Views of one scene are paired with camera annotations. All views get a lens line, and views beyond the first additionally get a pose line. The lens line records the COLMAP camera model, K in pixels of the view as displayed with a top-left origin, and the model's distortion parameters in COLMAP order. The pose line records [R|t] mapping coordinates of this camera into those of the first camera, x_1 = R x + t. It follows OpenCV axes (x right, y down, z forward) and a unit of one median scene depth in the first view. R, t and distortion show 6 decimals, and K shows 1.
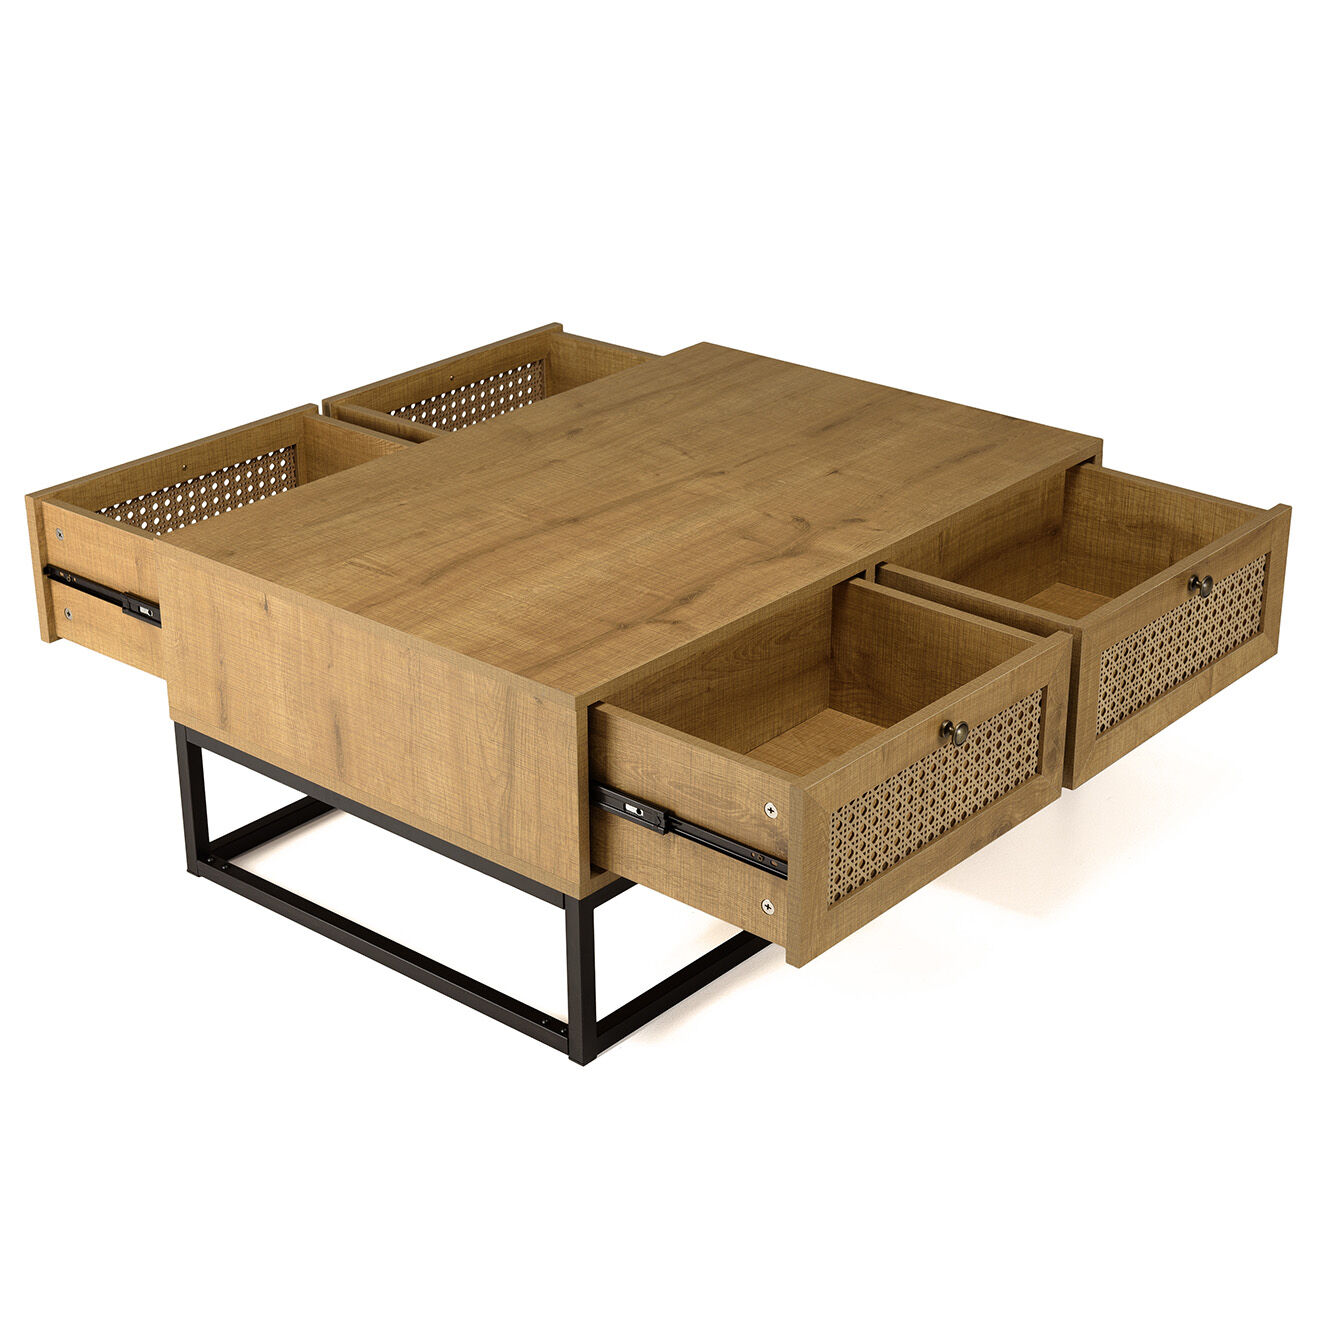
lens RADIAL K [[2501.9, 0, 650.8], [0, 2501.9, 671.2], [0, 0, 1]] dist [0.007265, 0.000000]
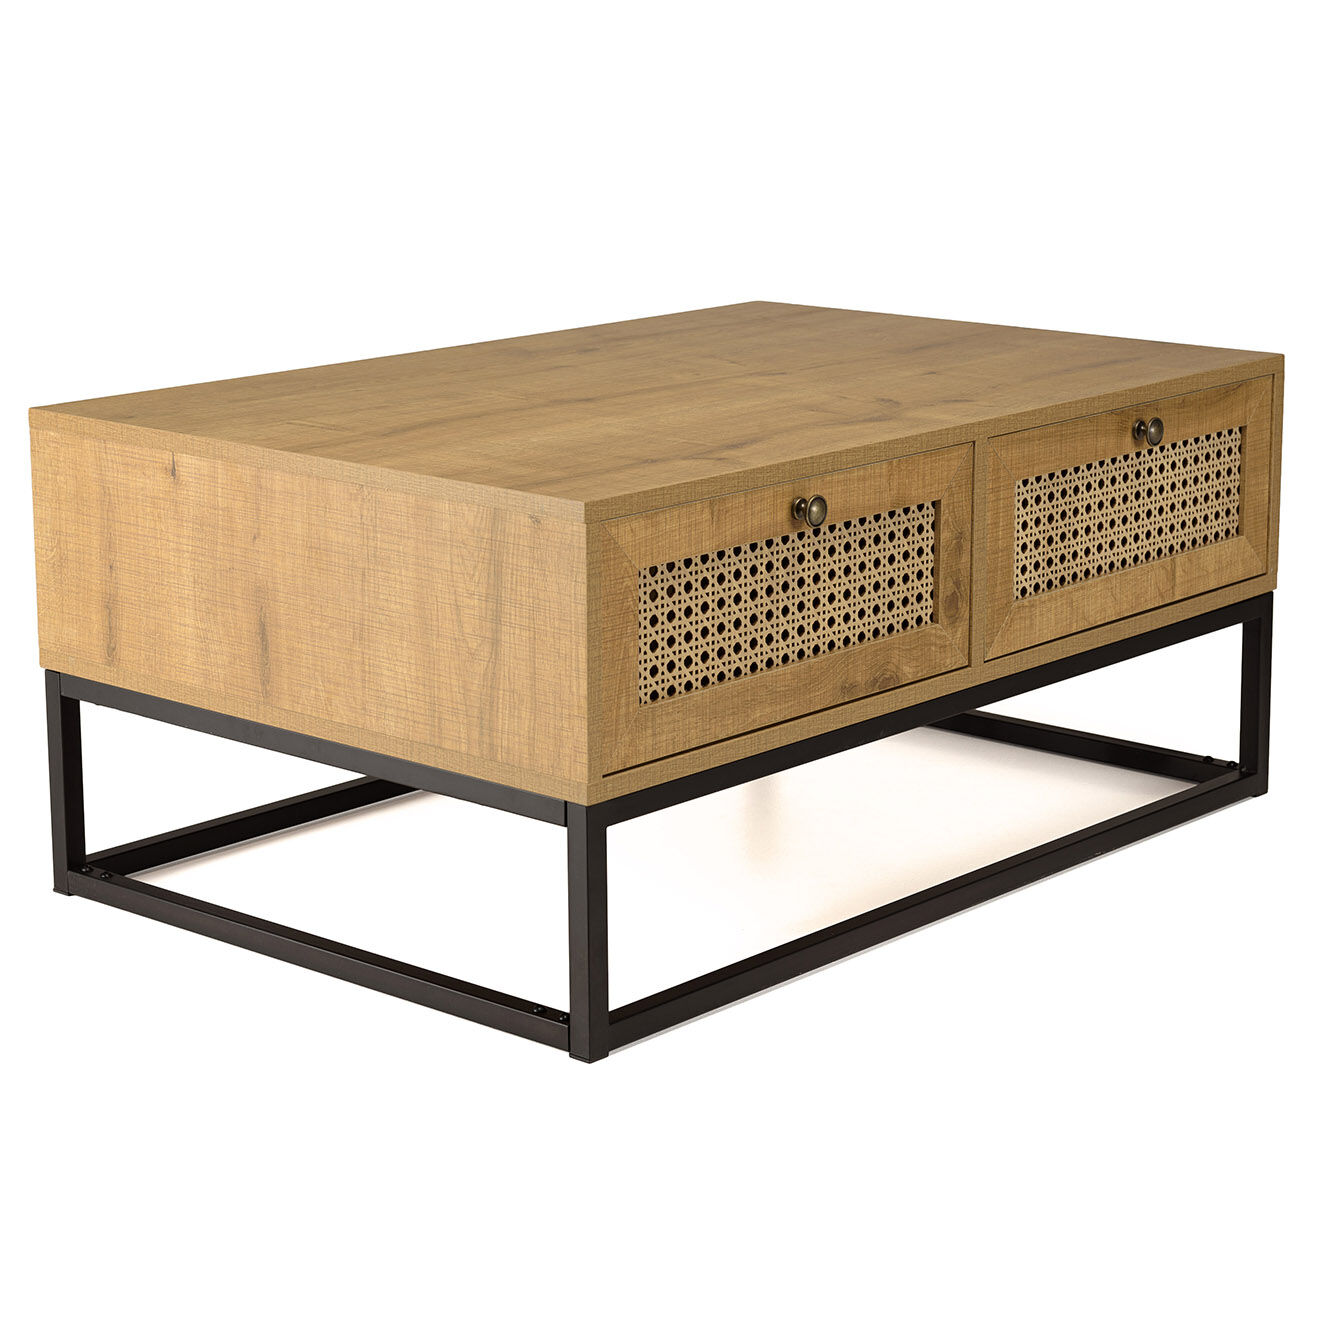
lens RADIAL K [[3208.2, 0, 666.7], [0, 3208.2, 646.7], [0, 0, 1]] dist [-0.030370, 0.000000]
pose [[0.999952, 0.006933, -0.006901, 0.000680], [-0.008154, 0.980486, -0.196418, 0.208278], [0.005404, 0.196465, 0.980496, 0.069733]]
